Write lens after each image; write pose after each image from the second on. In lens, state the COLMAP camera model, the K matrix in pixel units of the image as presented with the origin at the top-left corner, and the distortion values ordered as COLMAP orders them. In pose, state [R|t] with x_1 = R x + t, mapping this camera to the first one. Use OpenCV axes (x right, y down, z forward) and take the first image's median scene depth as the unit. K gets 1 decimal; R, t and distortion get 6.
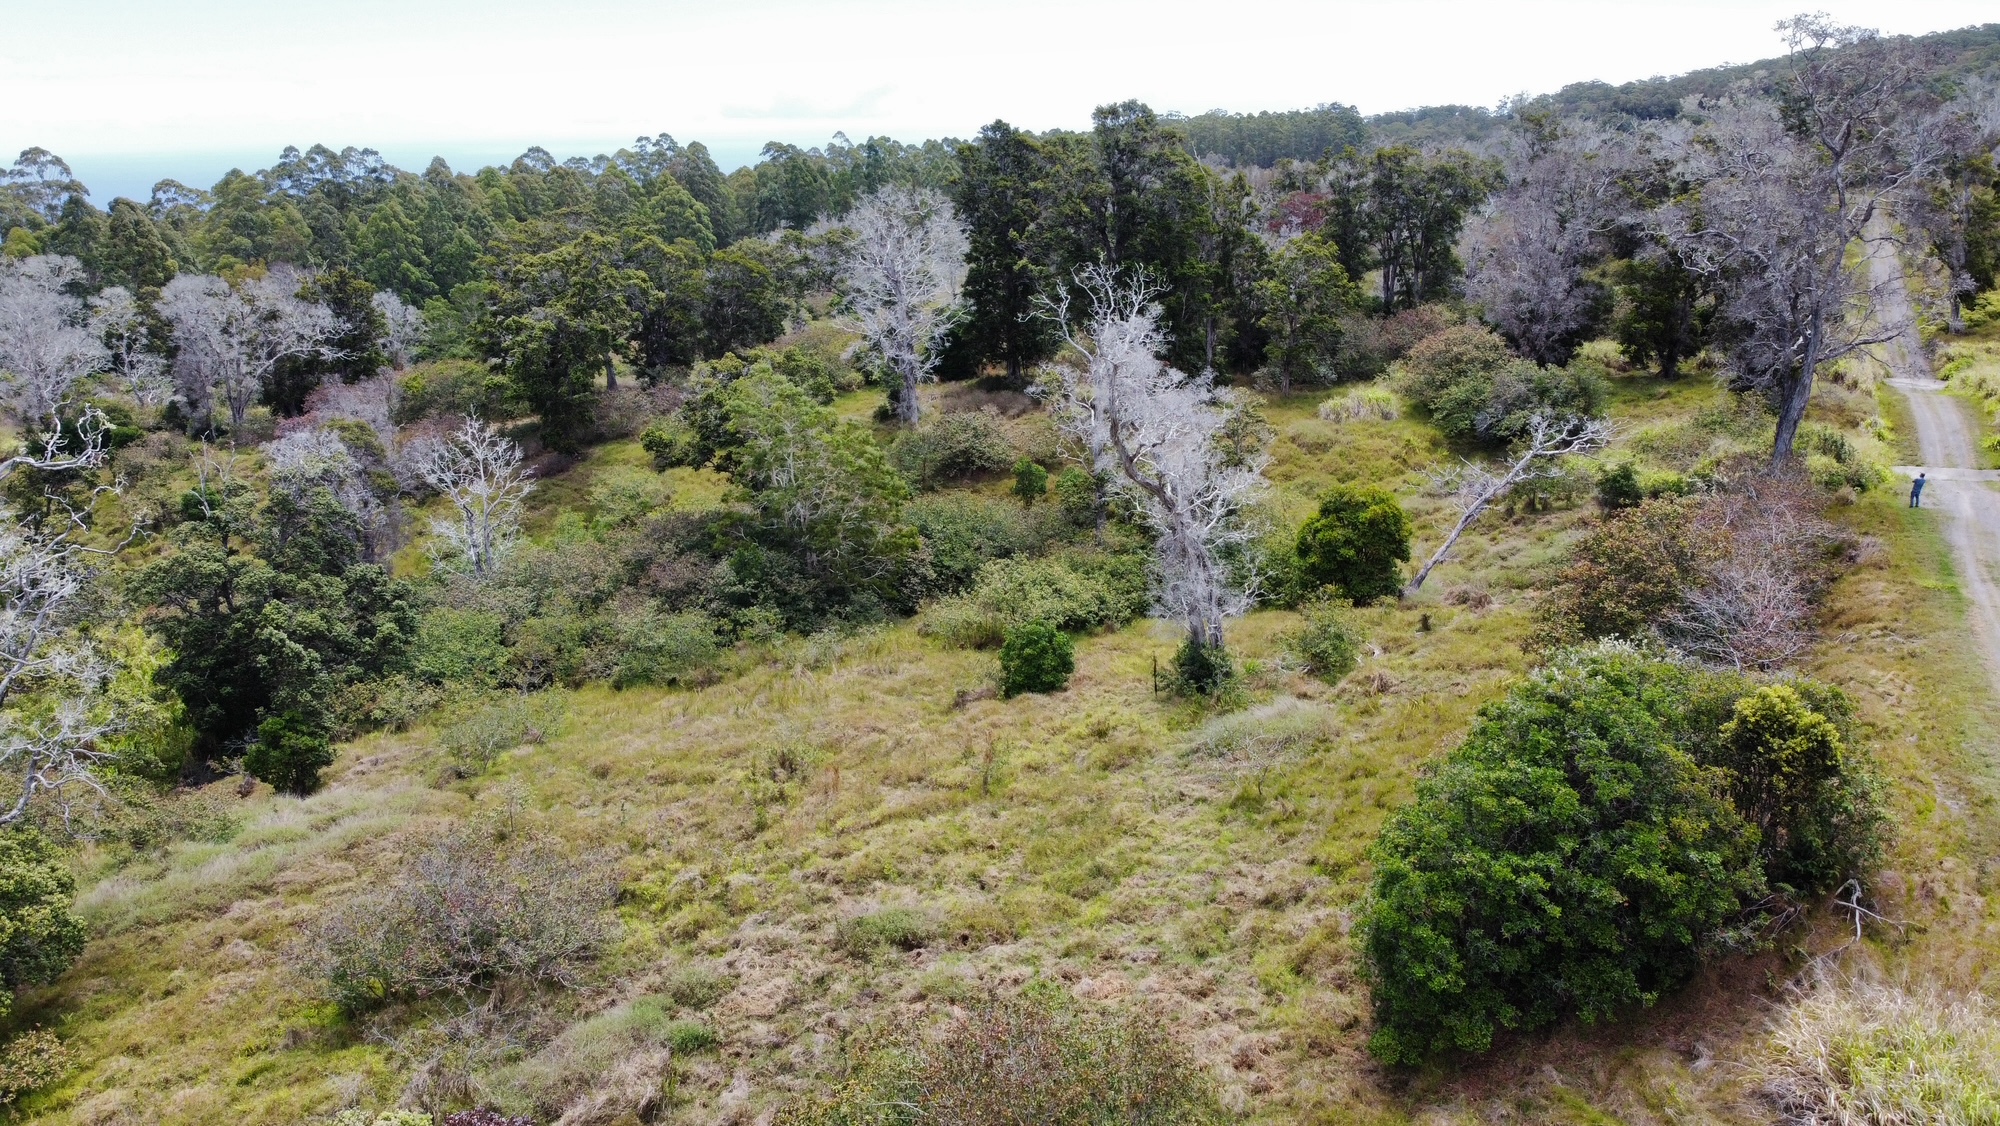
lens RADIAL K [[1510.0, 0, 998.8], [0, 1510.0, 553.6], [0, 0, 1]] dist [-0.005034, -0.000665]
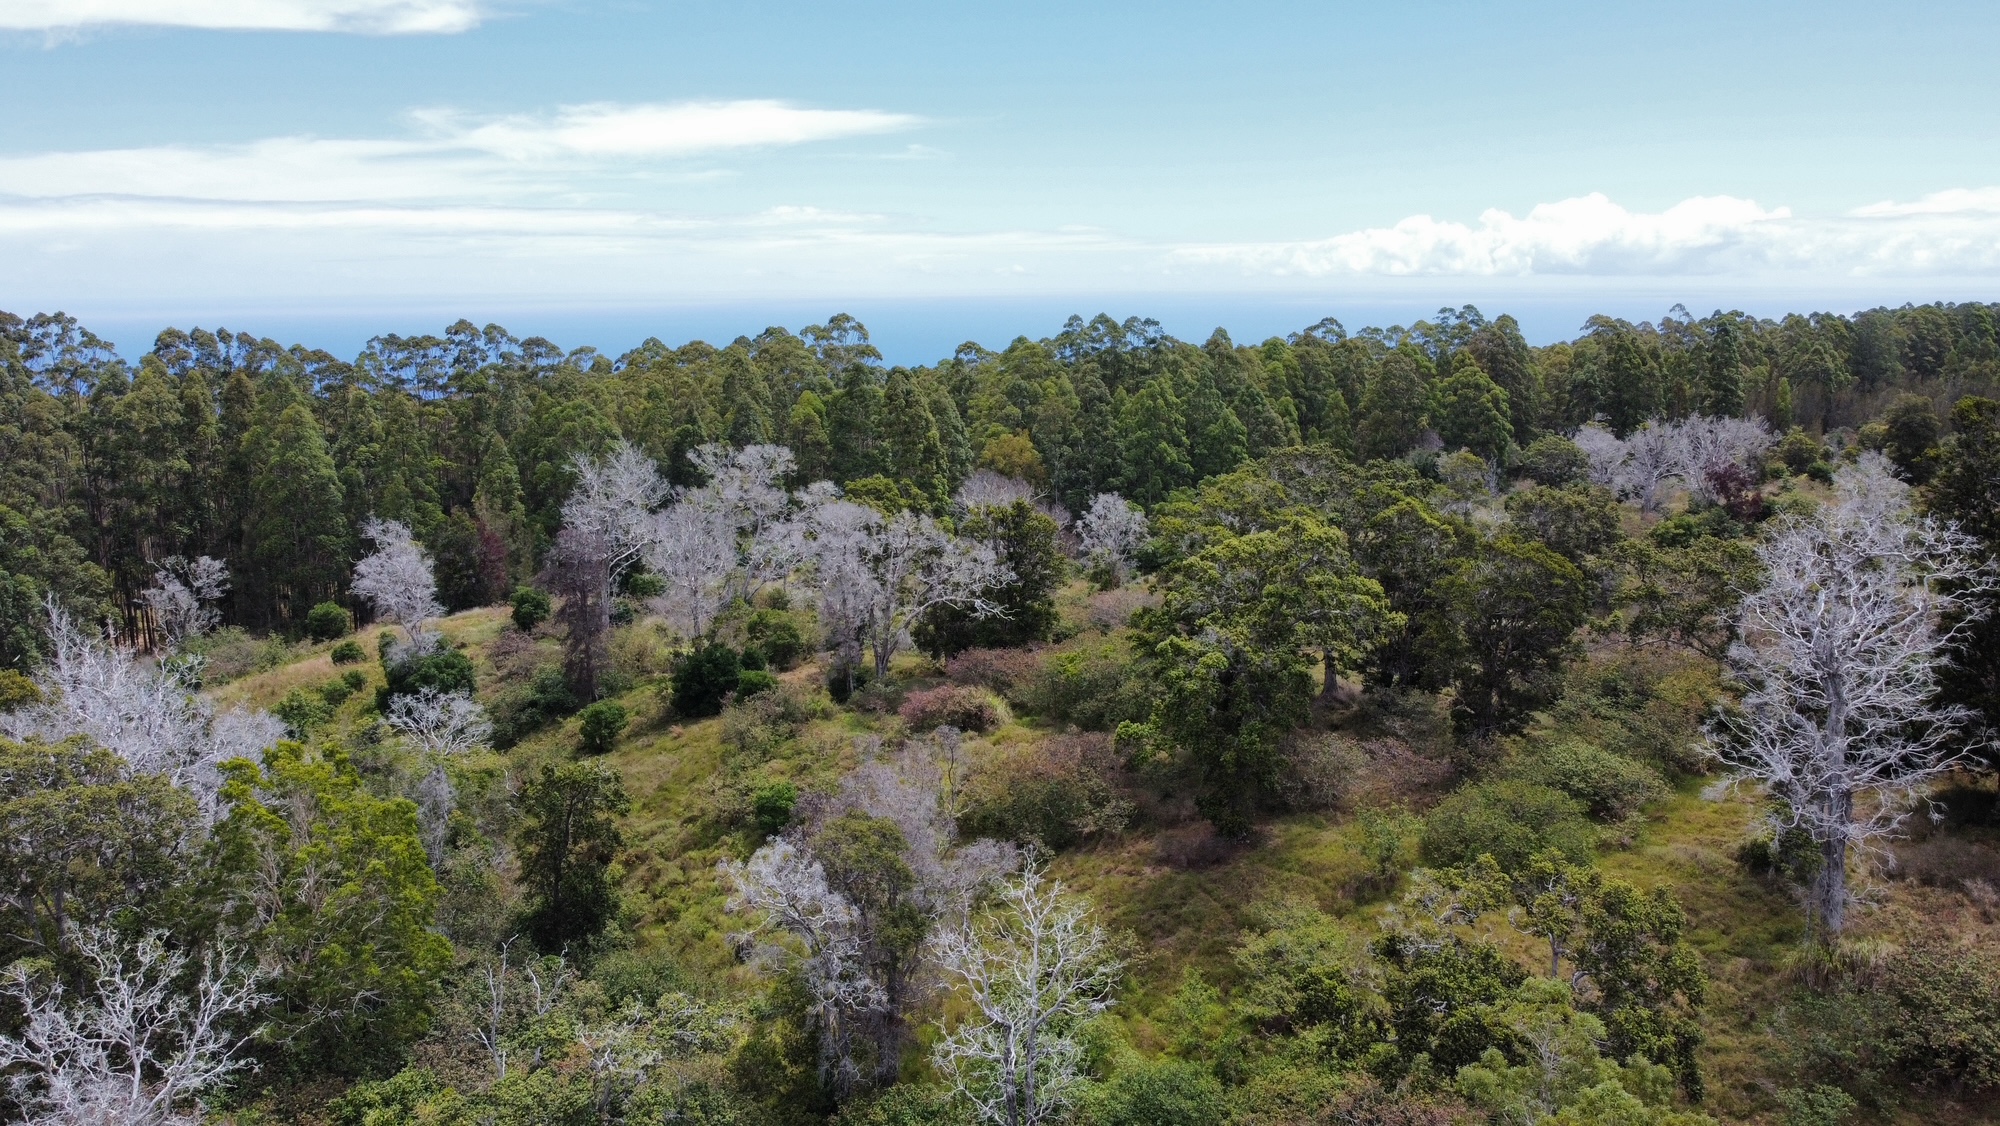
lens RADIAL K [[1510.0, 0, 1010.3], [0, 1510.0, 552.0], [0, 0, 1]] dist [-0.005034, -0.000665]
pose [[0.874115, 0.100332, -0.475244, -0.026182], [-0.146136, 0.987423, -0.060326, -0.052739], [0.463215, 0.122182, 0.877783, 0.138845]]
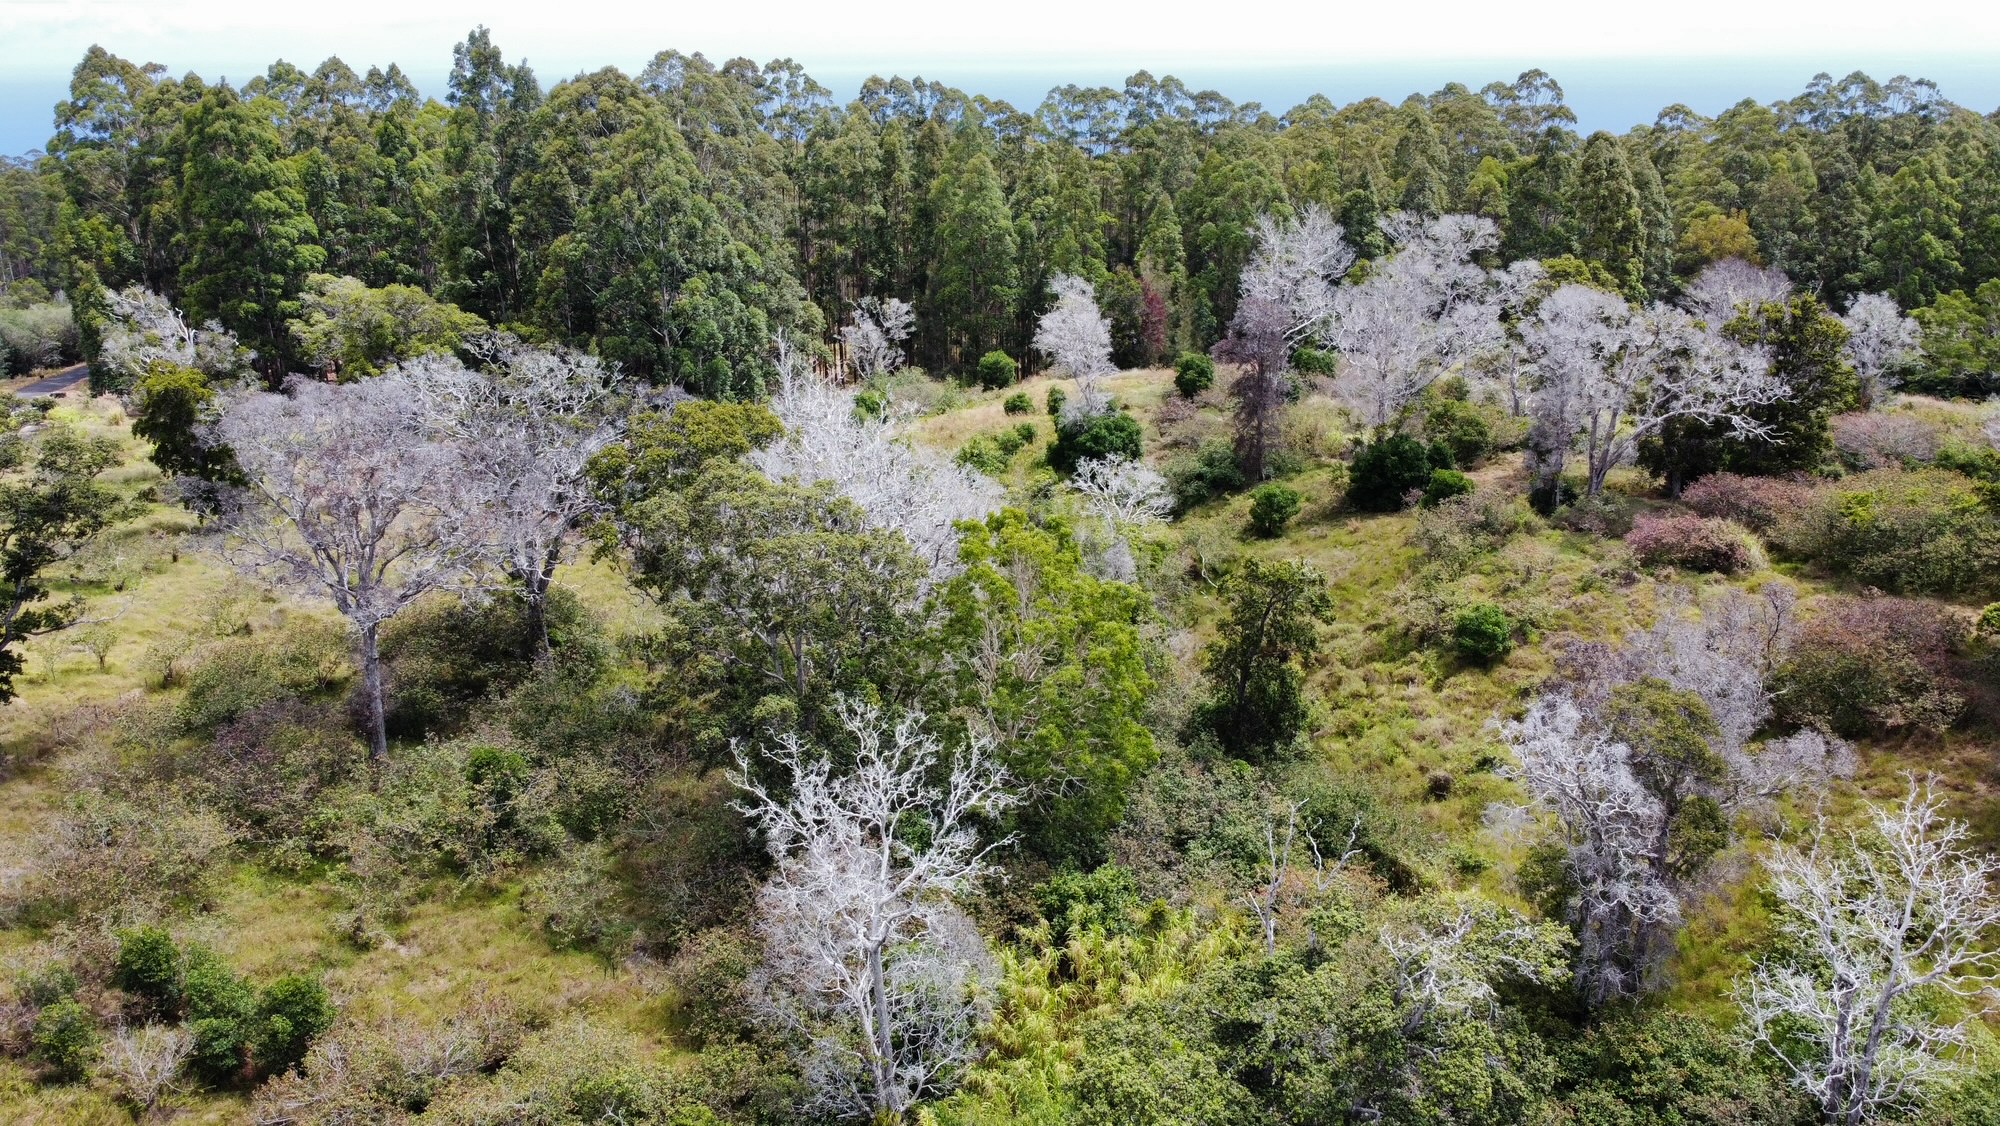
lens RADIAL K [[1510.0, 0, 1007.8], [0, 1510.0, 546.3], [0, 0, 1]] dist [-0.005034, -0.000665]
pose [[0.610686, 0.266779, -0.745581, -0.060412], [-0.226513, 0.961051, 0.158346, -0.051729], [0.758785, 0.072184, 0.647329, 0.149249]]
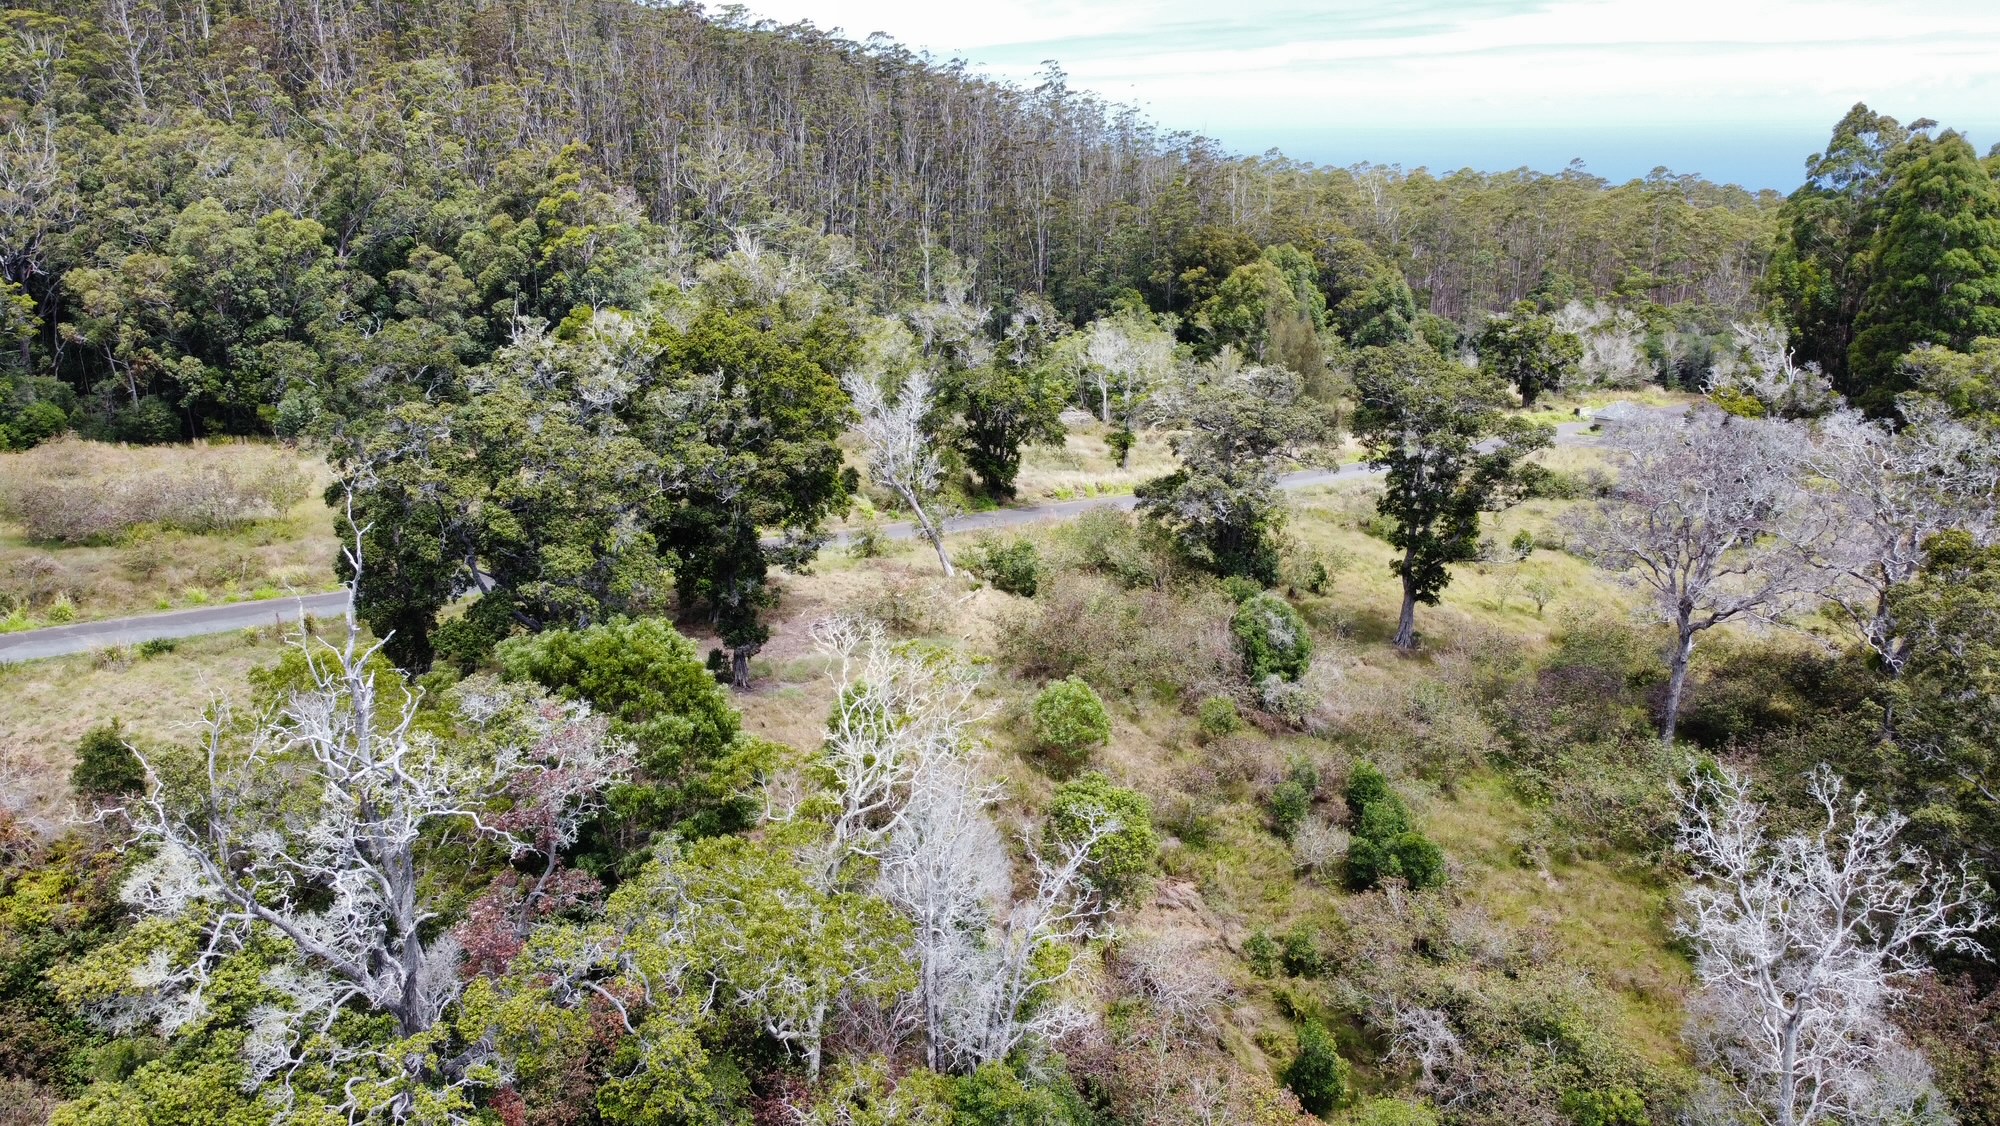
lens RADIAL K [[1510.0, 0, 1004.3], [0, 1510.0, 557.2], [0, 0, 1]] dist [-0.005034, -0.000665]
pose [[-0.421196, 0.281602, -0.862145, -0.027504], [-0.231846, 0.885565, 0.402519, -0.066694], [0.876836, 0.369424, -0.307708, 0.191962]]
